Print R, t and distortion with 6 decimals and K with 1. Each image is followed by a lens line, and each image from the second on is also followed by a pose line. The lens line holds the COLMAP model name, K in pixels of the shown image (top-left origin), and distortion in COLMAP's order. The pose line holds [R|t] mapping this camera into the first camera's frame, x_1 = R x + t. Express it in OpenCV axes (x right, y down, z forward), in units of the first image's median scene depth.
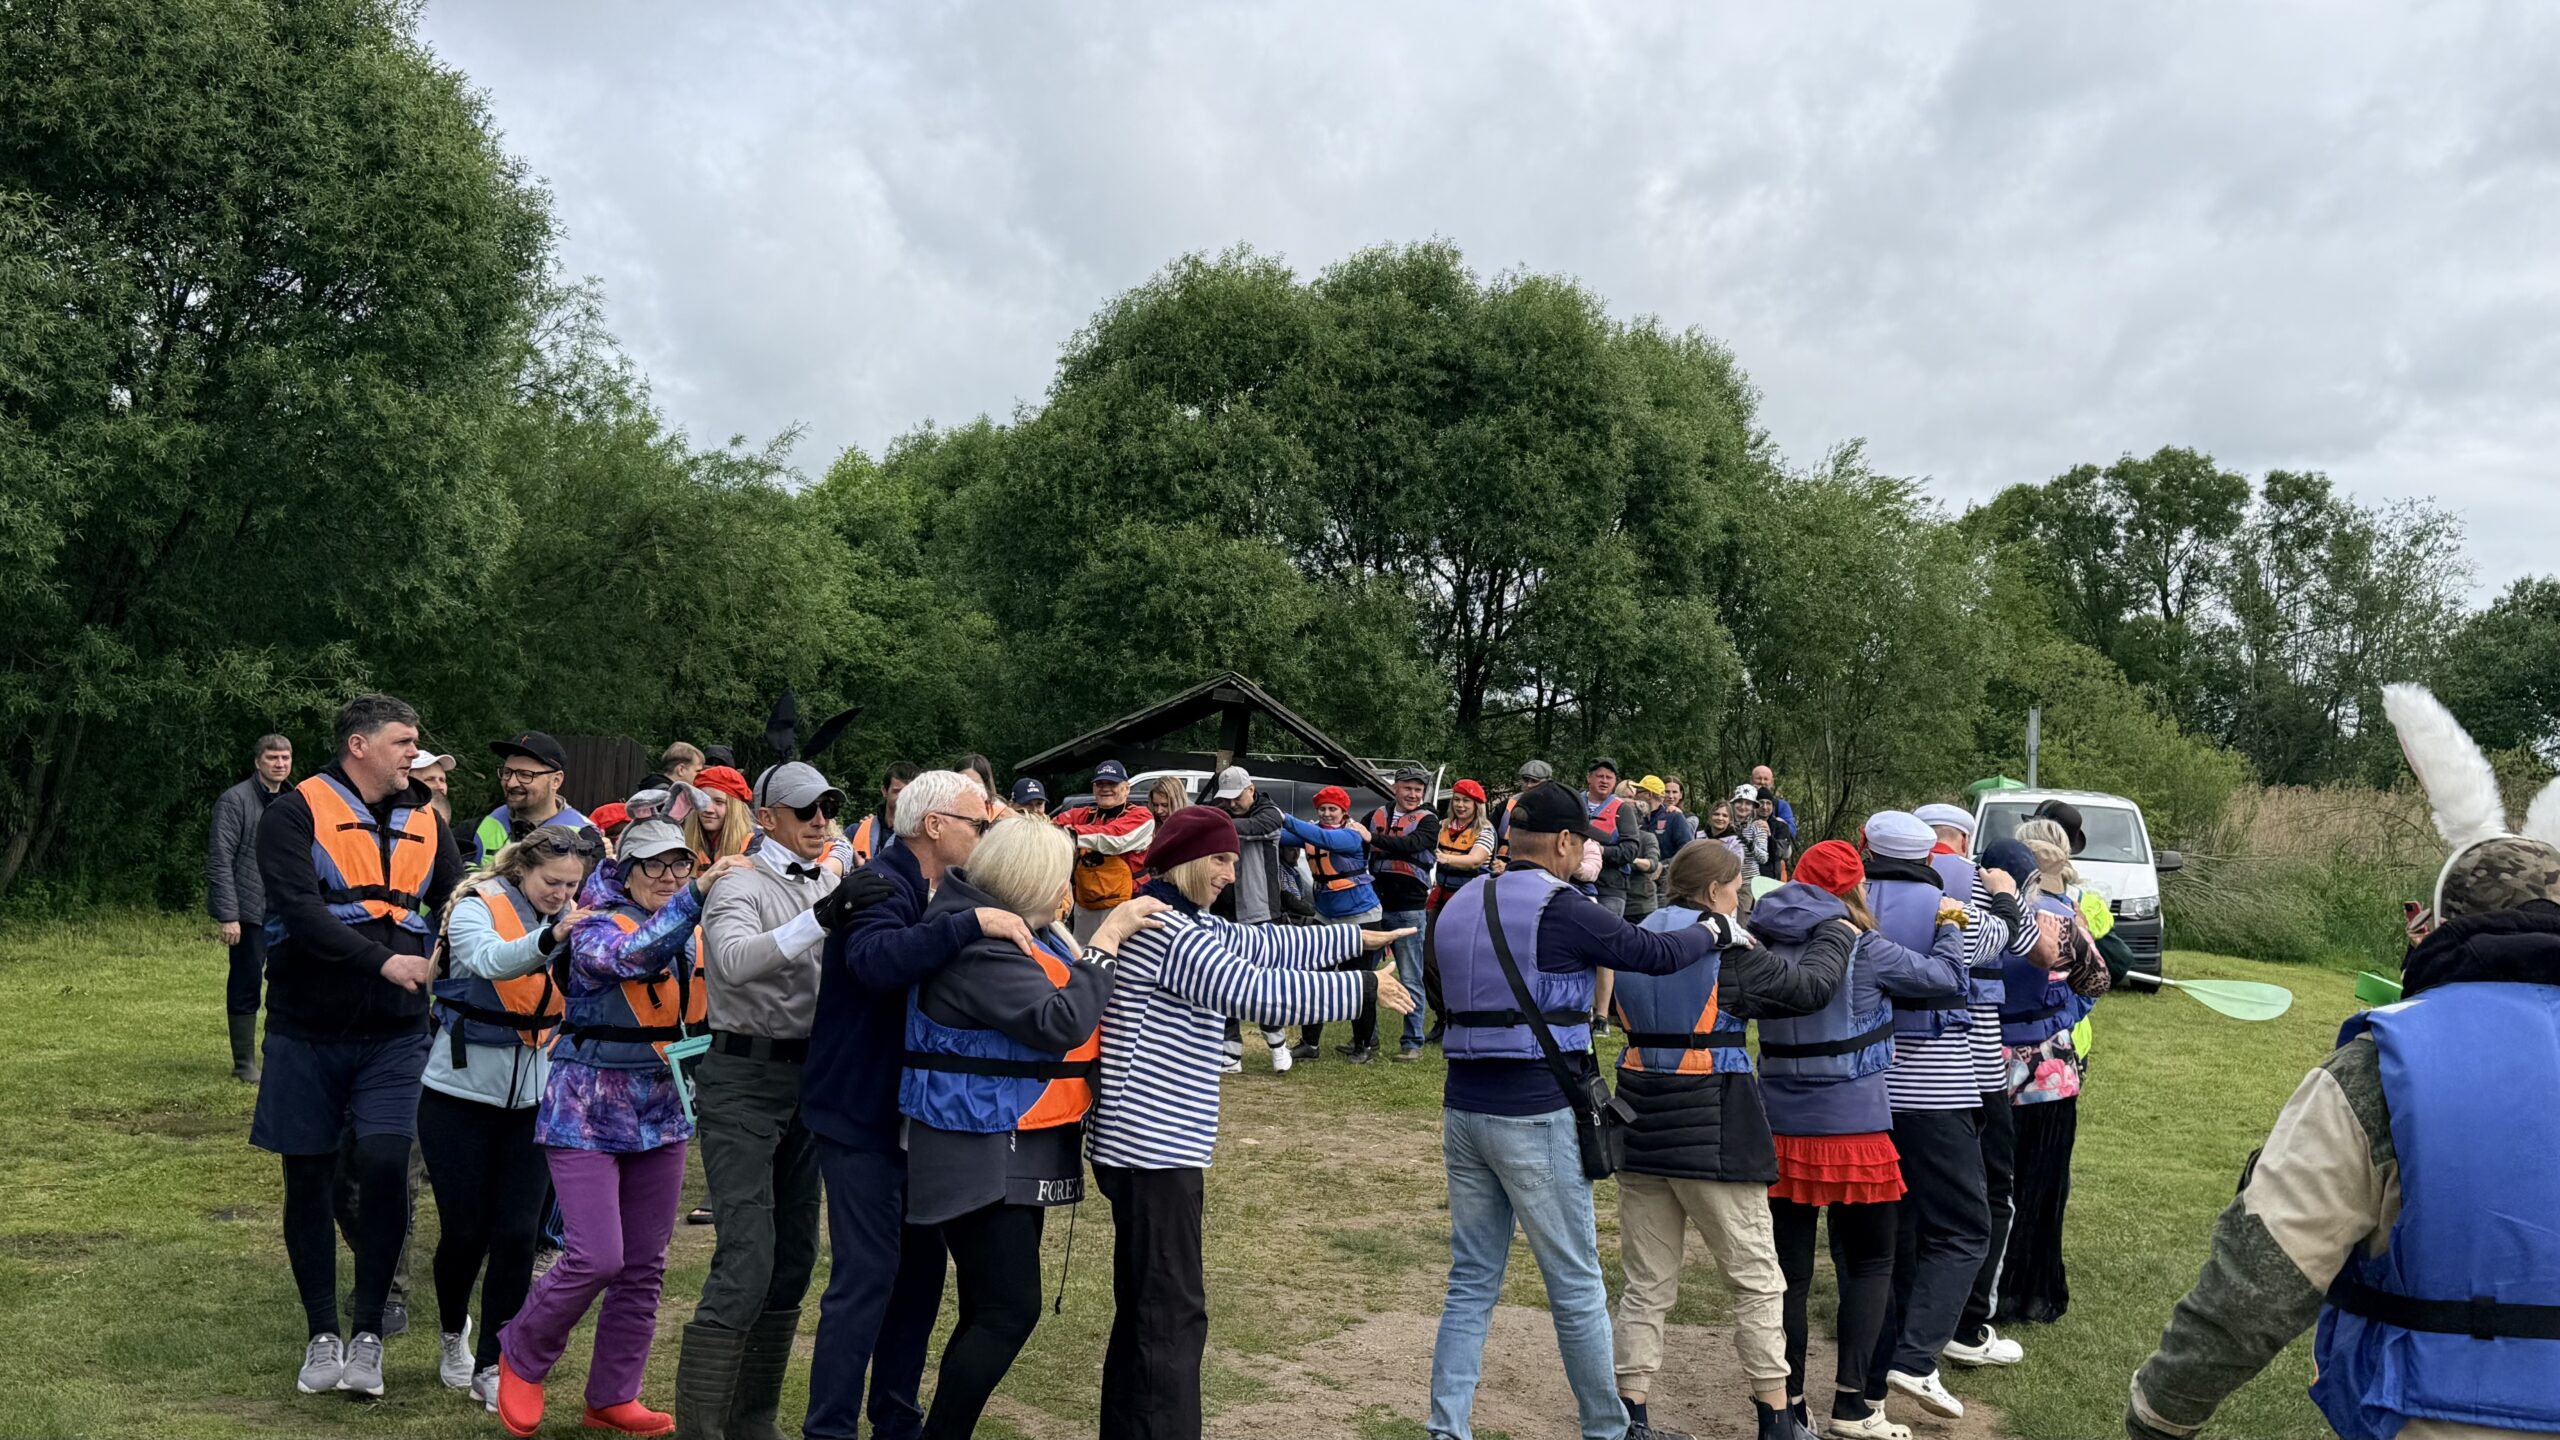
lens RADIAL K [[2482.1, 0, 1275.0], [0, 2482.1, 729.2], [0, 0, 1]] dist [0.073003, 0.000000]
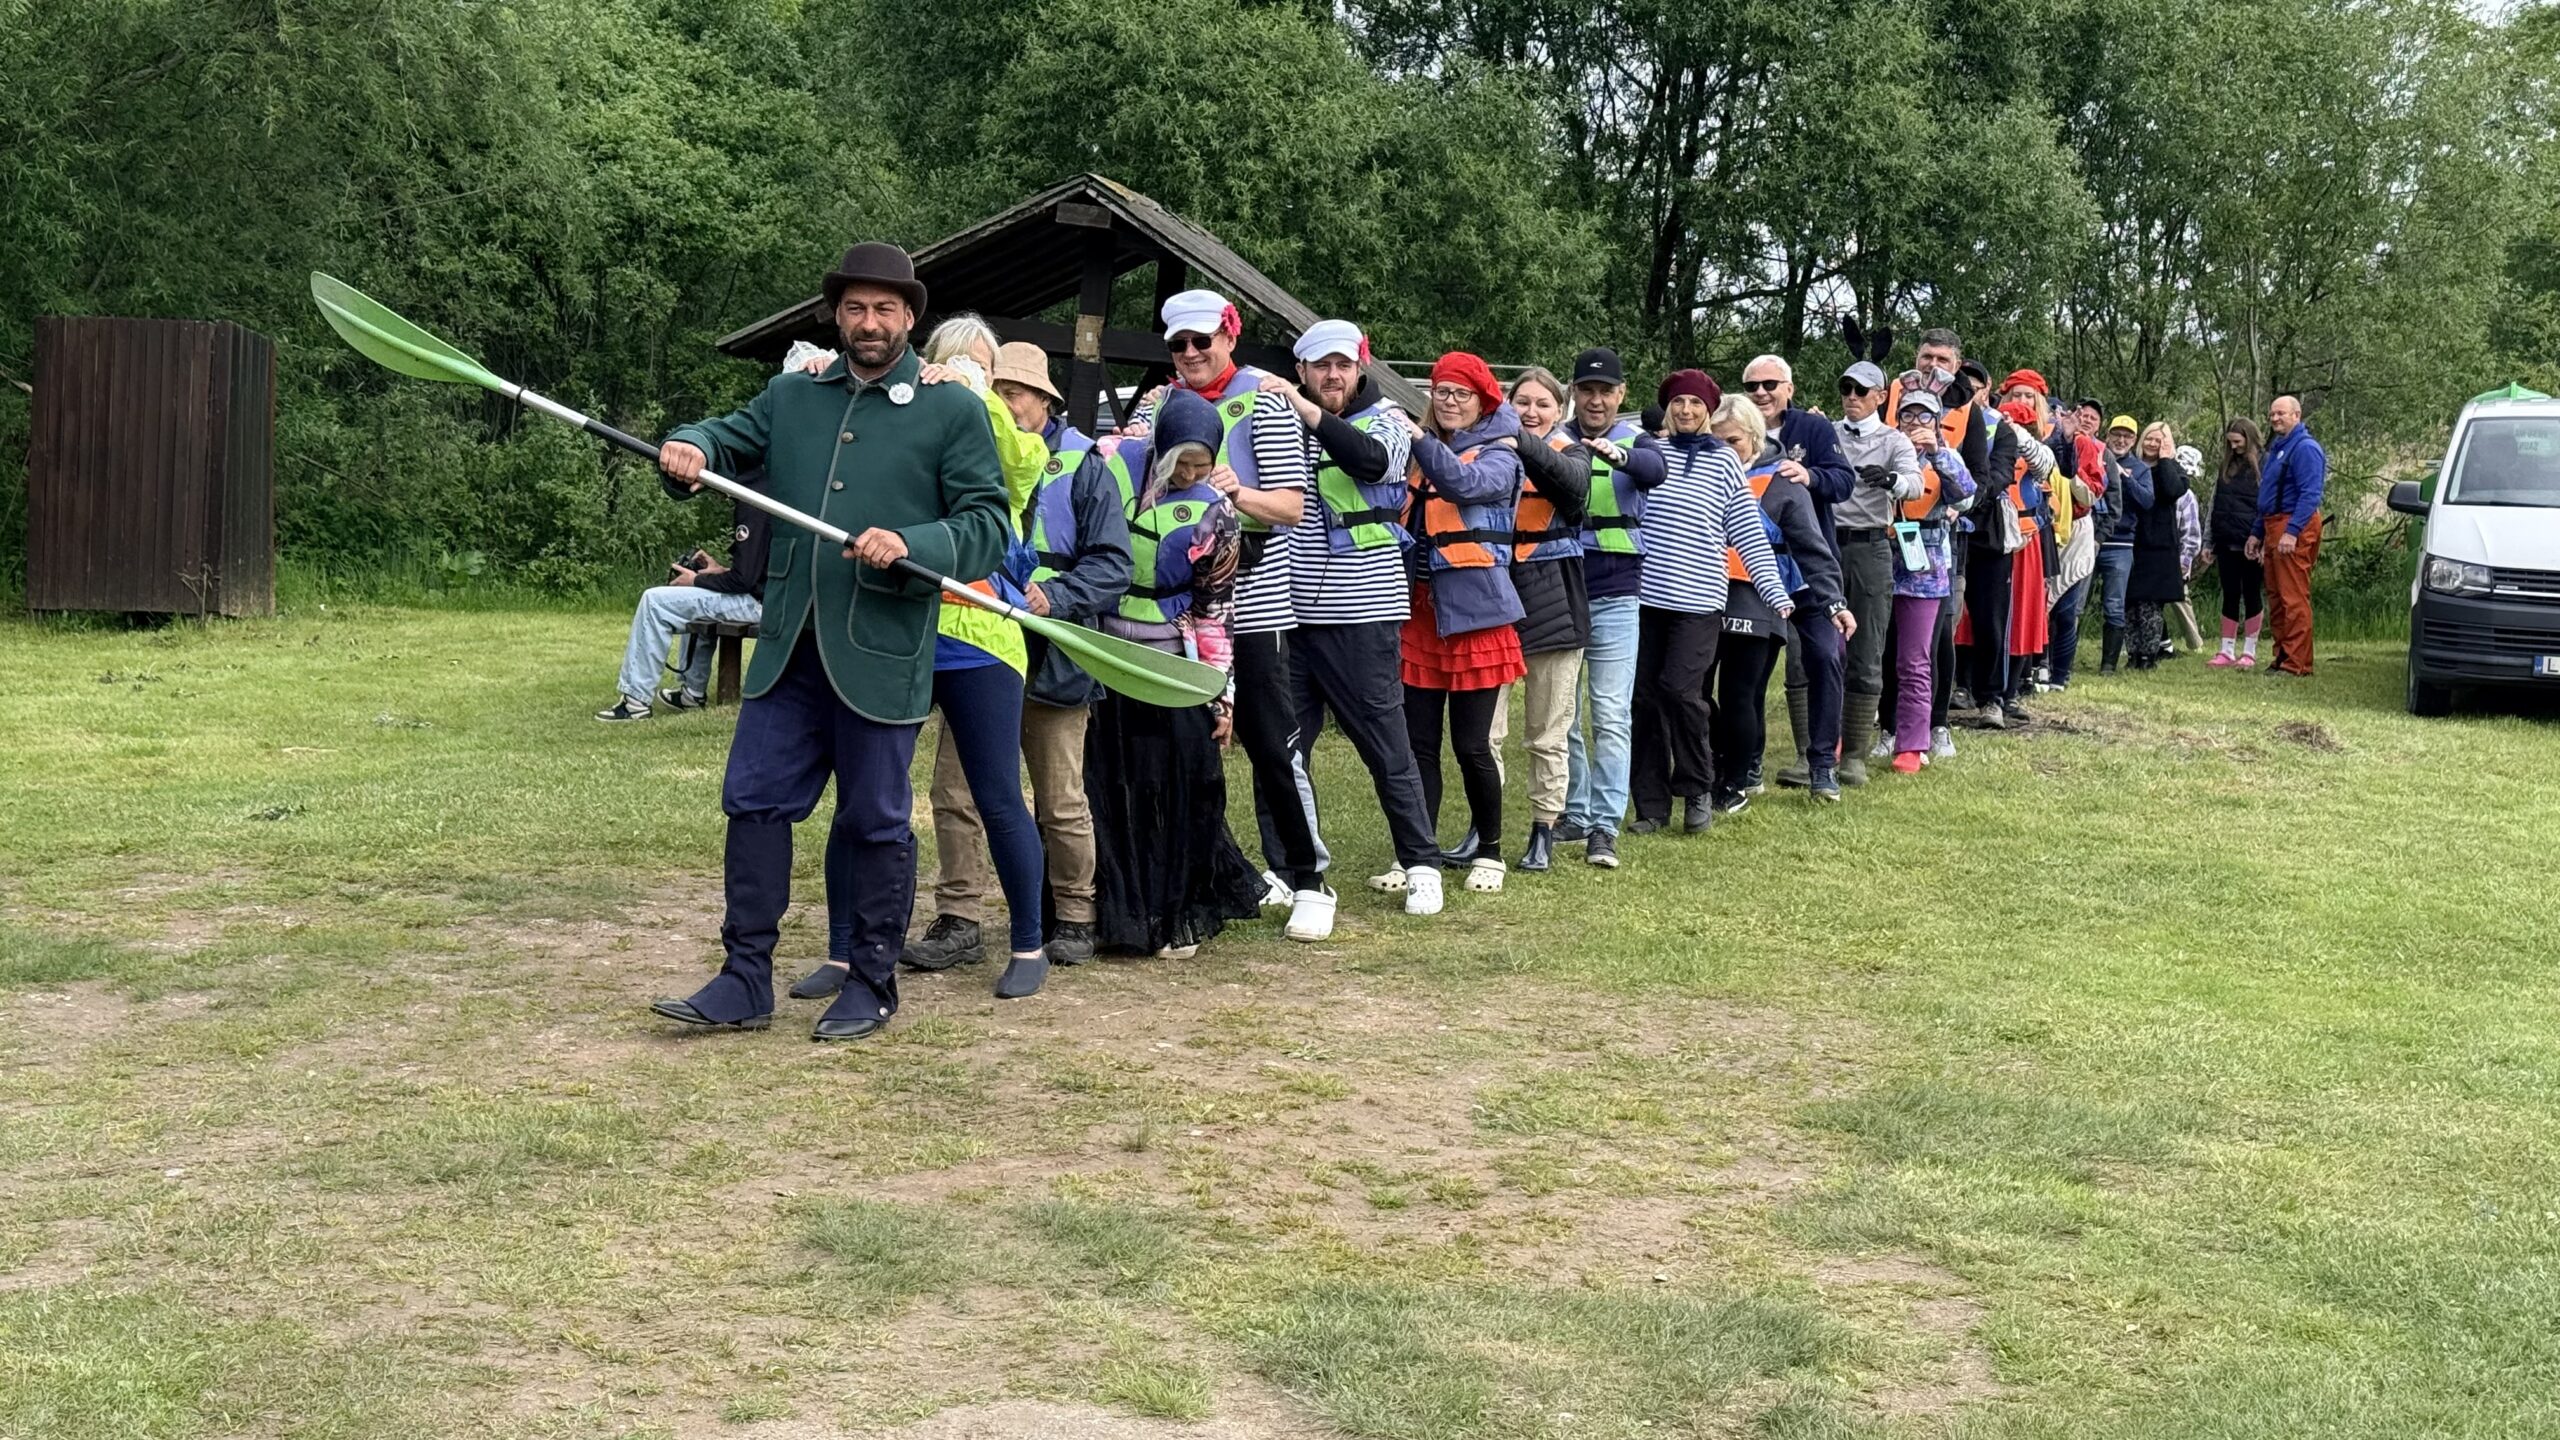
lens RADIAL K [[3534.6, 0, 1300.7], [0, 3534.6, 735.9], [0, 0, 1]] dist [0.141175, 0.000000]
pose [[0.998328, 0.000049, -0.057795, 0.042072], [0.005837, 0.994801, 0.101670, 0.012426], [0.057500, -0.101837, 0.993138, 0.094720]]
